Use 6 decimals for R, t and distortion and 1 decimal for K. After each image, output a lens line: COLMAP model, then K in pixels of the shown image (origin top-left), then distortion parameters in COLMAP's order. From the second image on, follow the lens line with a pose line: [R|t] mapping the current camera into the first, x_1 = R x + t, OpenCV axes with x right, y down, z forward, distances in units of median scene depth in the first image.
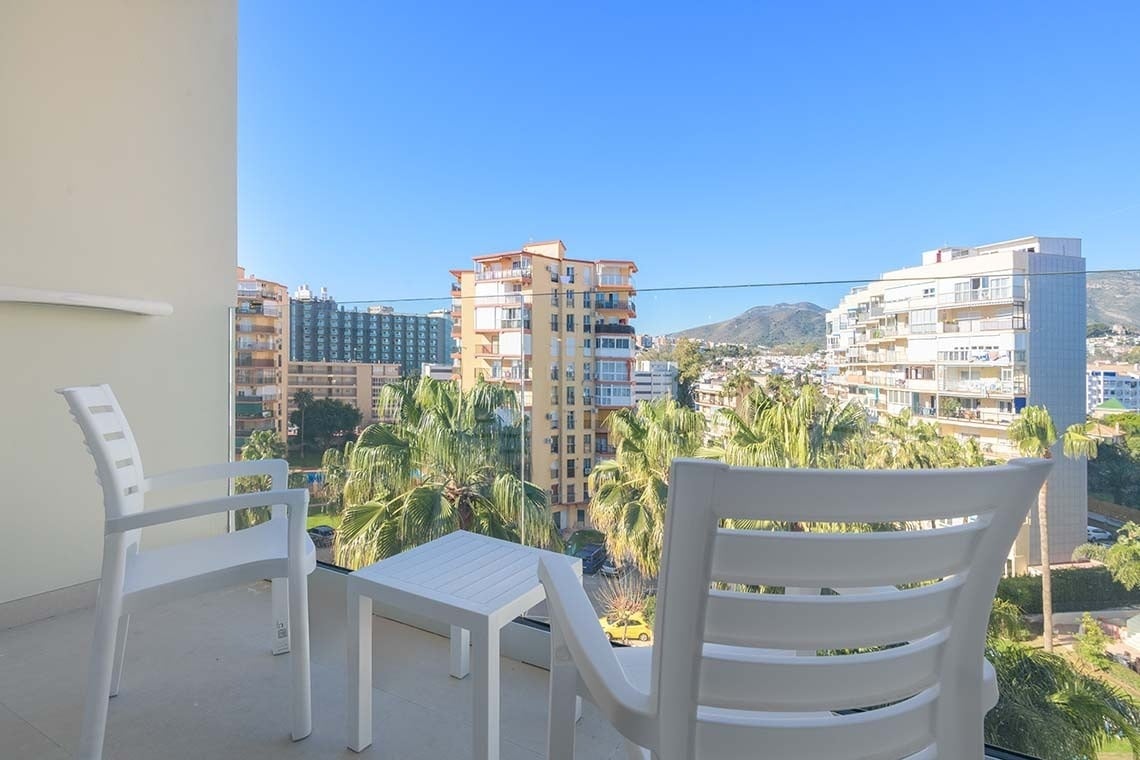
lens RADIAL K [[564.6, 0, 556.4], [0, 564.6, 351.9], [0, 0, 1]] dist [0.011683, -0.001668]
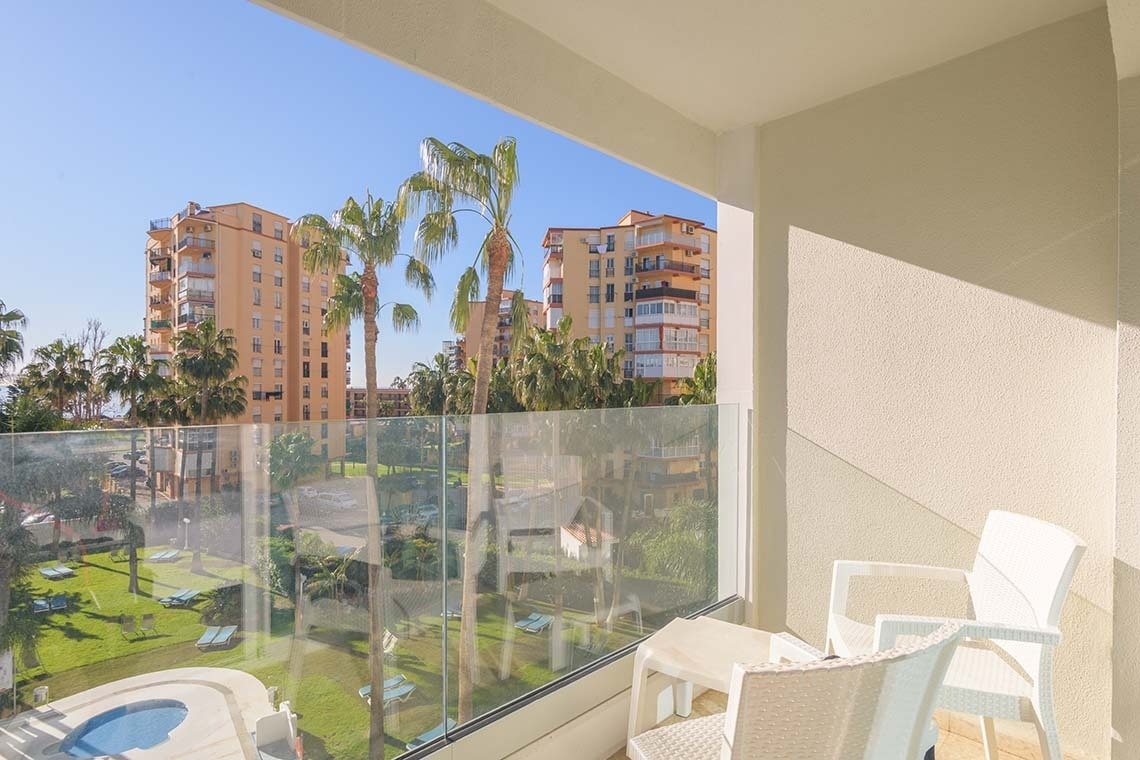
lens RADIAL K [[564.6, 0, 571.9], [0, 564.6, 388.2], [0, 0, 1]] dist [0.011683, -0.001668]
pose [[0.709715, -0.015393, -0.704320, 0.978485], [0.024008, 0.999709, 0.002343, 0.160704], [0.704079, -0.018573, 0.709878, 0.395571]]
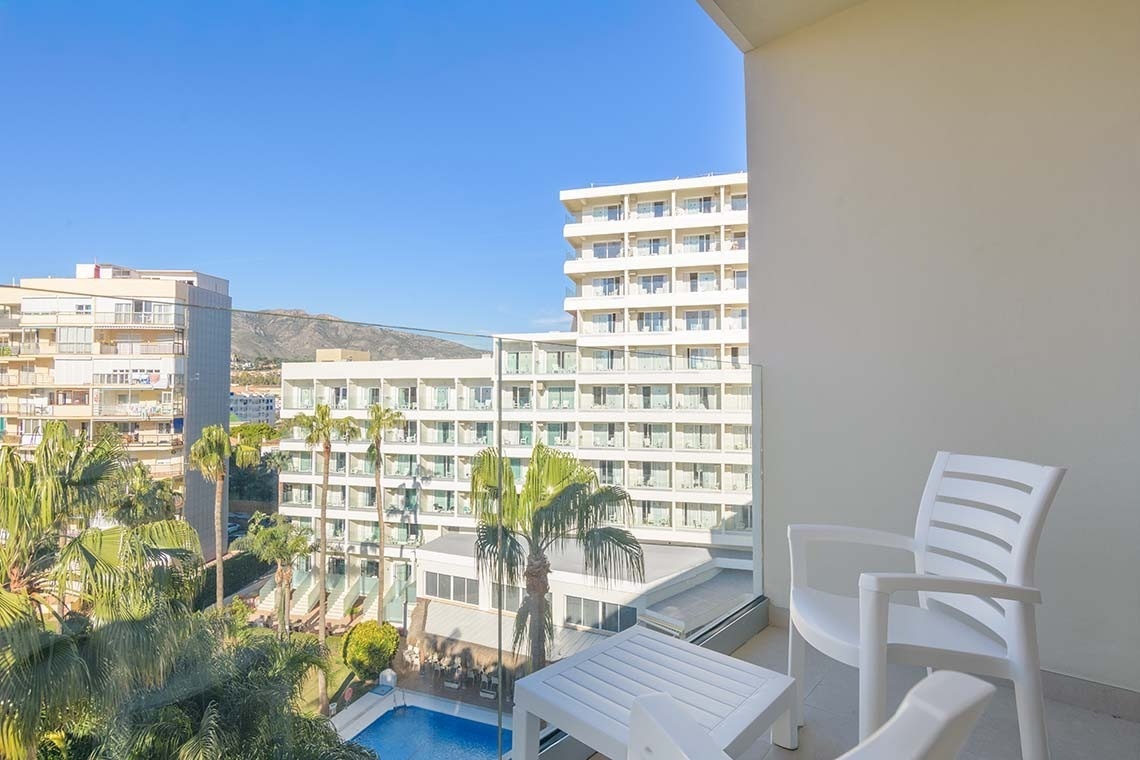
lens RADIAL K [[564.6, 0, 557.2], [0, 564.6, 368.3], [0, 0, 1]] dist [0.011683, -0.001668]
pose [[0.248776, 0.023557, 0.968274, -0.036271], [-0.015056, 0.999677, -0.020453, -0.002099], [-0.968444, -0.009490, 0.249051, 0.034922]]
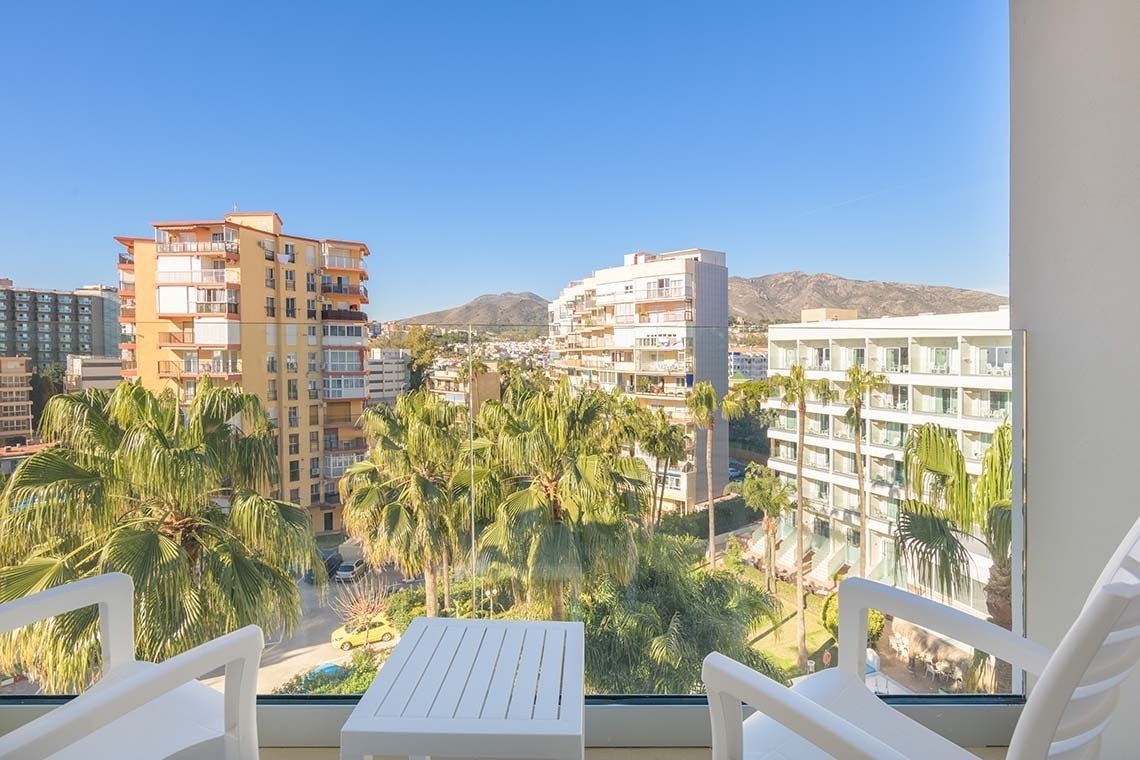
lens RADIAL K [[564.6, 0, 574.0], [0, 564.6, 350.6], [0, 0, 1]] dist [0.011683, -0.001668]
pose [[0.878608, -0.016119, 0.477271, -0.015087], [0.005555, 0.999708, 0.023536, -0.003630], [-0.477511, -0.018027, 0.878441, 0.007487]]
